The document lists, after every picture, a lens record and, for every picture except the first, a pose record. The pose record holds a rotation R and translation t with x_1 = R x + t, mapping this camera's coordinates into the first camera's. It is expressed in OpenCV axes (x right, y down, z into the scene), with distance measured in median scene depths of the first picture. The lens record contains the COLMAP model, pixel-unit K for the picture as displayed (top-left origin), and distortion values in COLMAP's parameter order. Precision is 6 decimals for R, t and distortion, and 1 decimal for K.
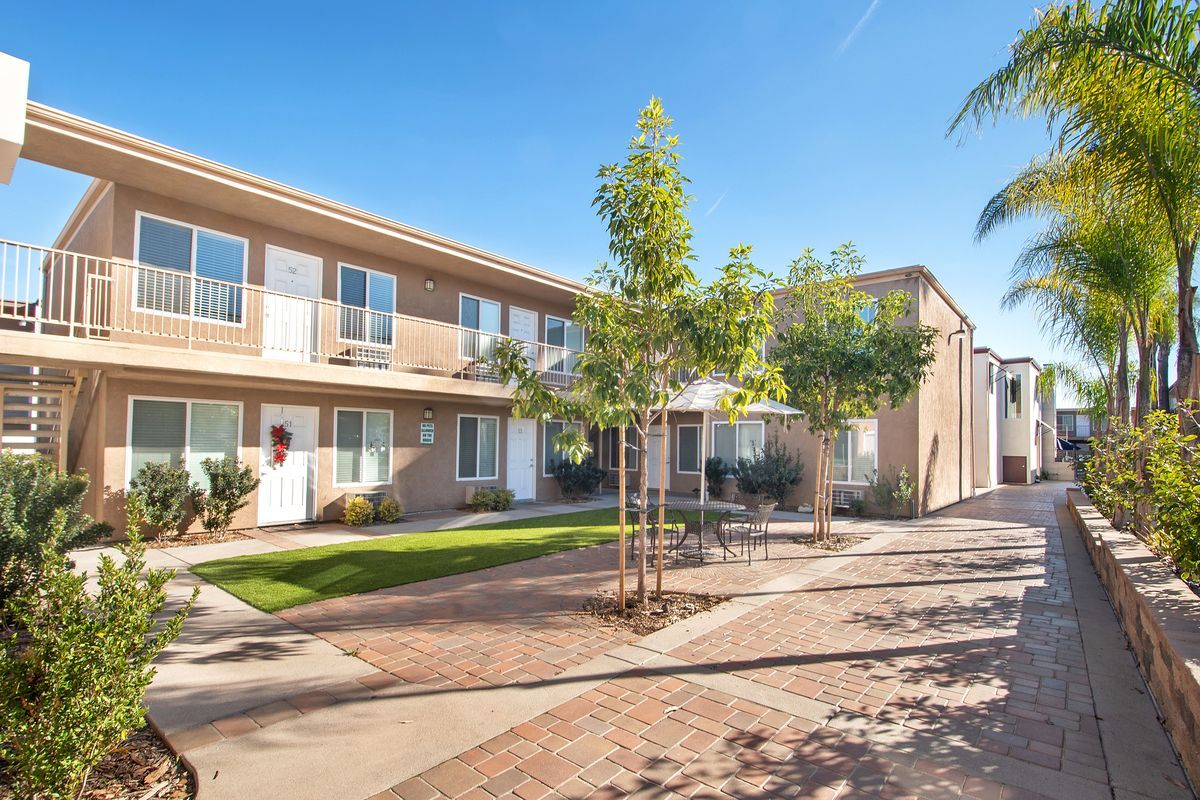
lens RADIAL K [[555.2, 0, 597.5], [0, 555.2, 411.2], [0, 0, 1]] dist [0.000527, 0.000063]
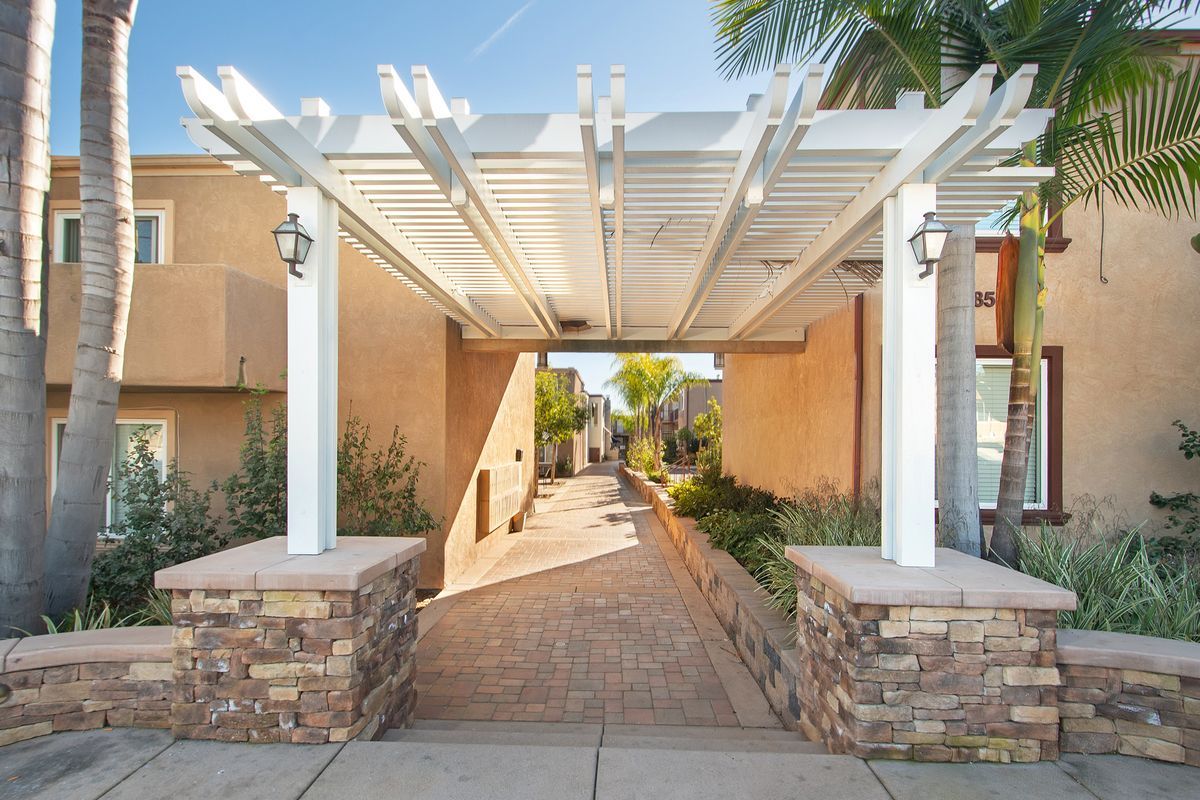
lens RADIAL K [[555.2, 0, 597.5], [0, 555.2, 411.2], [0, 0, 1]] dist [0.000527, 0.000063]
pose [[0.775366, 0.011672, 0.631404, -0.403268], [-0.021693, 0.999731, 0.008159, -0.055822], [-0.631140, -0.020023, 0.775411, -0.427821]]
